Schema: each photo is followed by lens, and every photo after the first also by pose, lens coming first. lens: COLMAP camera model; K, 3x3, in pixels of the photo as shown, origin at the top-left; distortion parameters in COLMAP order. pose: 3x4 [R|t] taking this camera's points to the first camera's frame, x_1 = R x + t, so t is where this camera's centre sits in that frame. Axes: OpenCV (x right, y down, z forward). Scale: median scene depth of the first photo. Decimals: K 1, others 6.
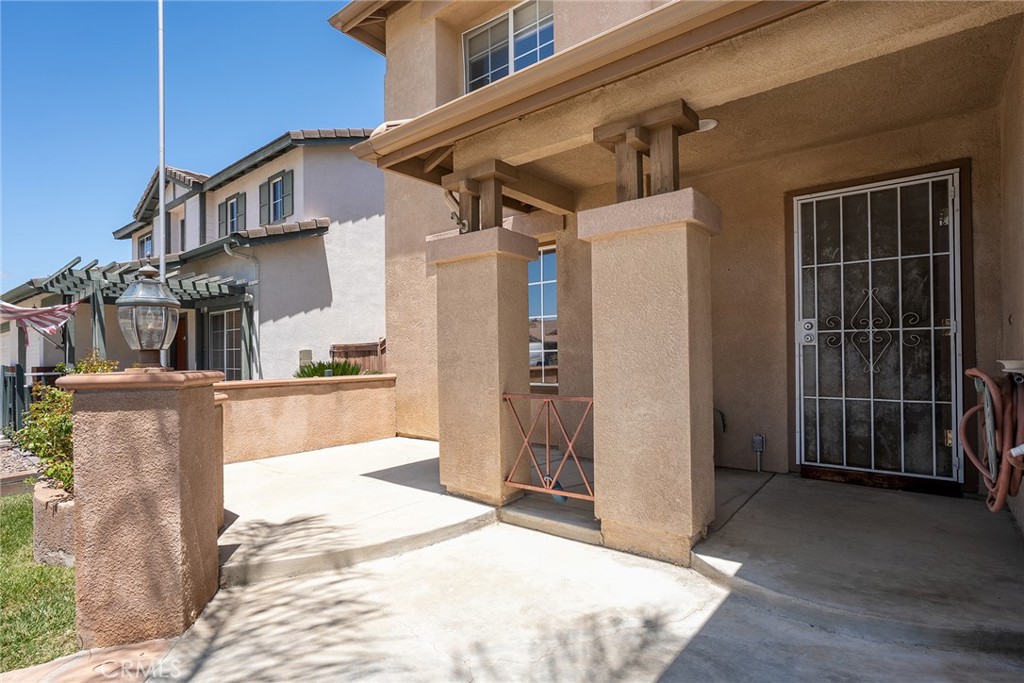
lens RADIAL K [[523.8, 0, 512.0], [0, 523.8, 341.5], [0, 0, 1]] dist [-0.000205, -0.000053]
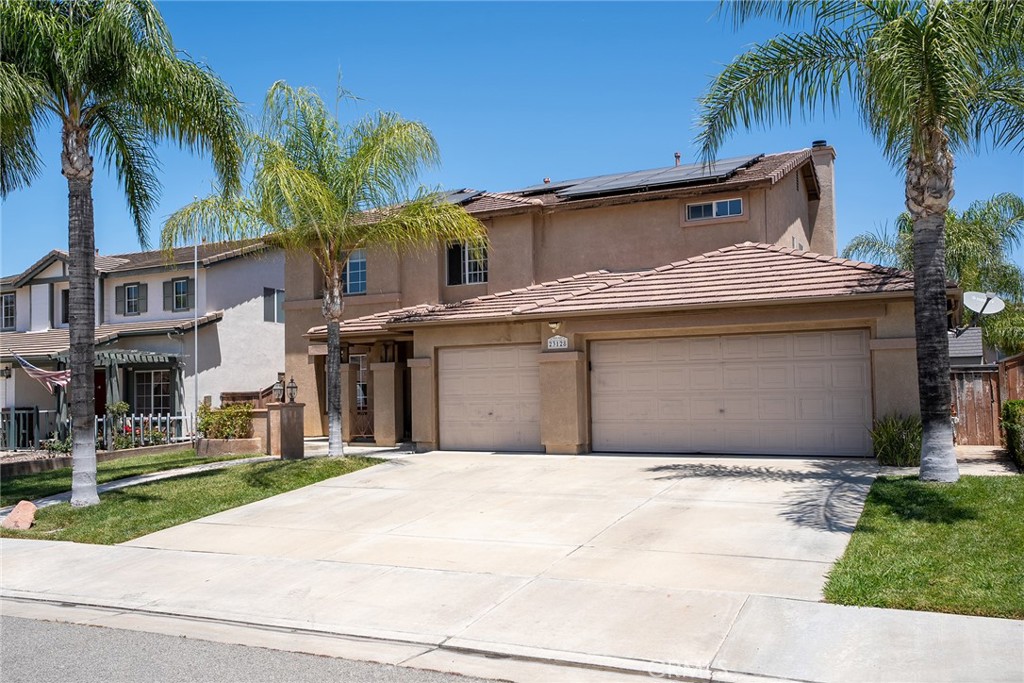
lens RADIAL K [[854.0, 0, 512.0], [0, 854.0, 341.5], [0, 0, 1]] dist [-0.005398, 0.000641]
pose [[0.972928, 0.011251, 0.230836, -0.105306], [-0.002460, 0.999262, -0.038336, -0.054051], [-0.231097, 0.036730, 0.972237, -1.800683]]
